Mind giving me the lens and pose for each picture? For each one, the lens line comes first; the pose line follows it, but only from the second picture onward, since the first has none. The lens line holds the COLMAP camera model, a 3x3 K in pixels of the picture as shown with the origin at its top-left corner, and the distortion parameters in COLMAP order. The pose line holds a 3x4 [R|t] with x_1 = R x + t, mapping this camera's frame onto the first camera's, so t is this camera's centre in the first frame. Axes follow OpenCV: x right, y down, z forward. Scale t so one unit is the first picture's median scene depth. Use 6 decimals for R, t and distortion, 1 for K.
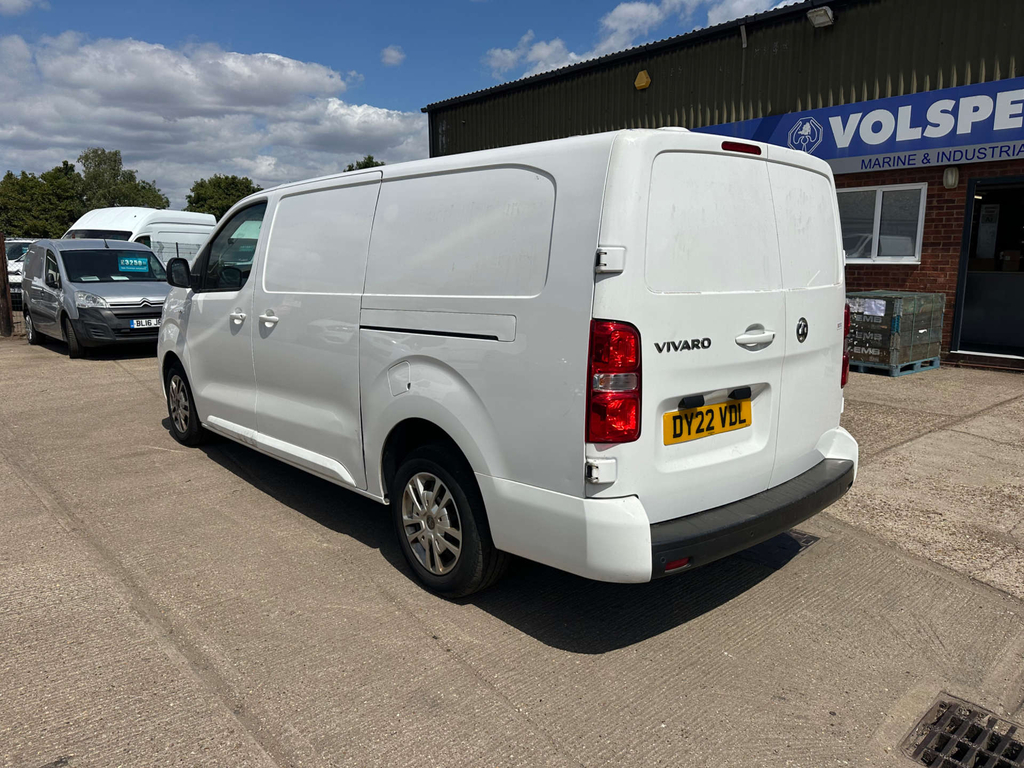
lens RADIAL K [[752.2, 0, 514.2], [0, 752.2, 378.6], [0, 0, 1]] dist [0.042157, -0.037363]
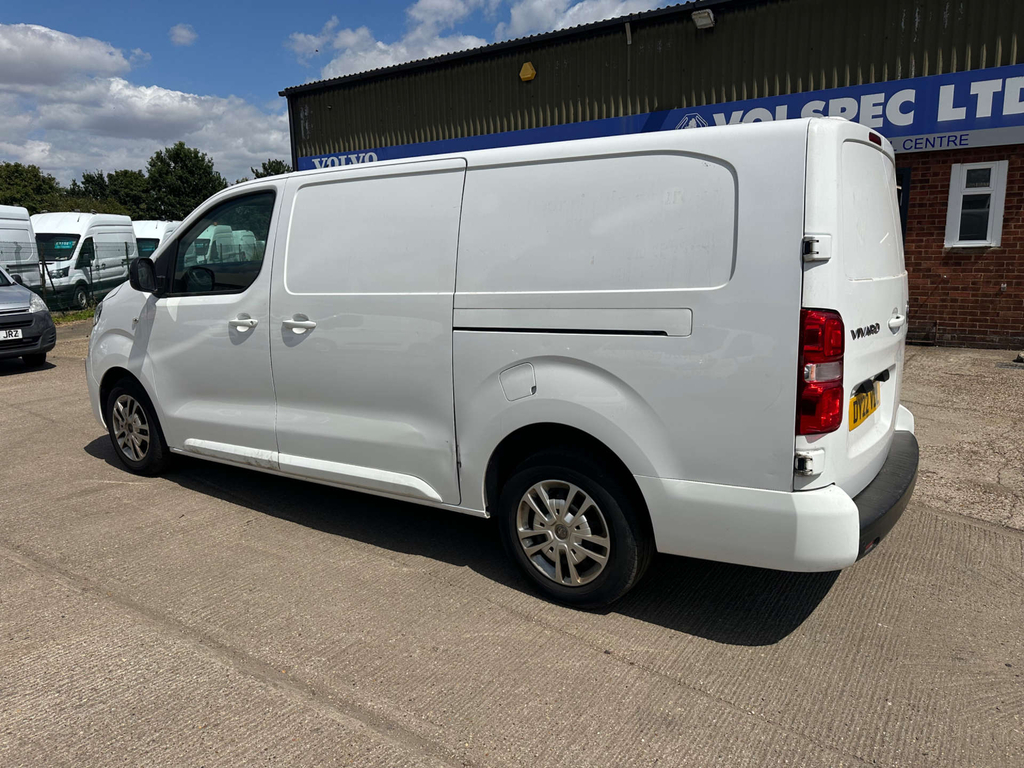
lens RADIAL K [[740.9, 0, 512.0], [0, 740.9, 384.0], [0, 0, 1]] dist [0.047728, -0.044857]
pose [[0.965828, -0.063994, 0.251161, -0.292244], [0.059037, 0.997884, 0.027227, -0.017314], [-0.252372, -0.011469, 0.967562, 0.088470]]
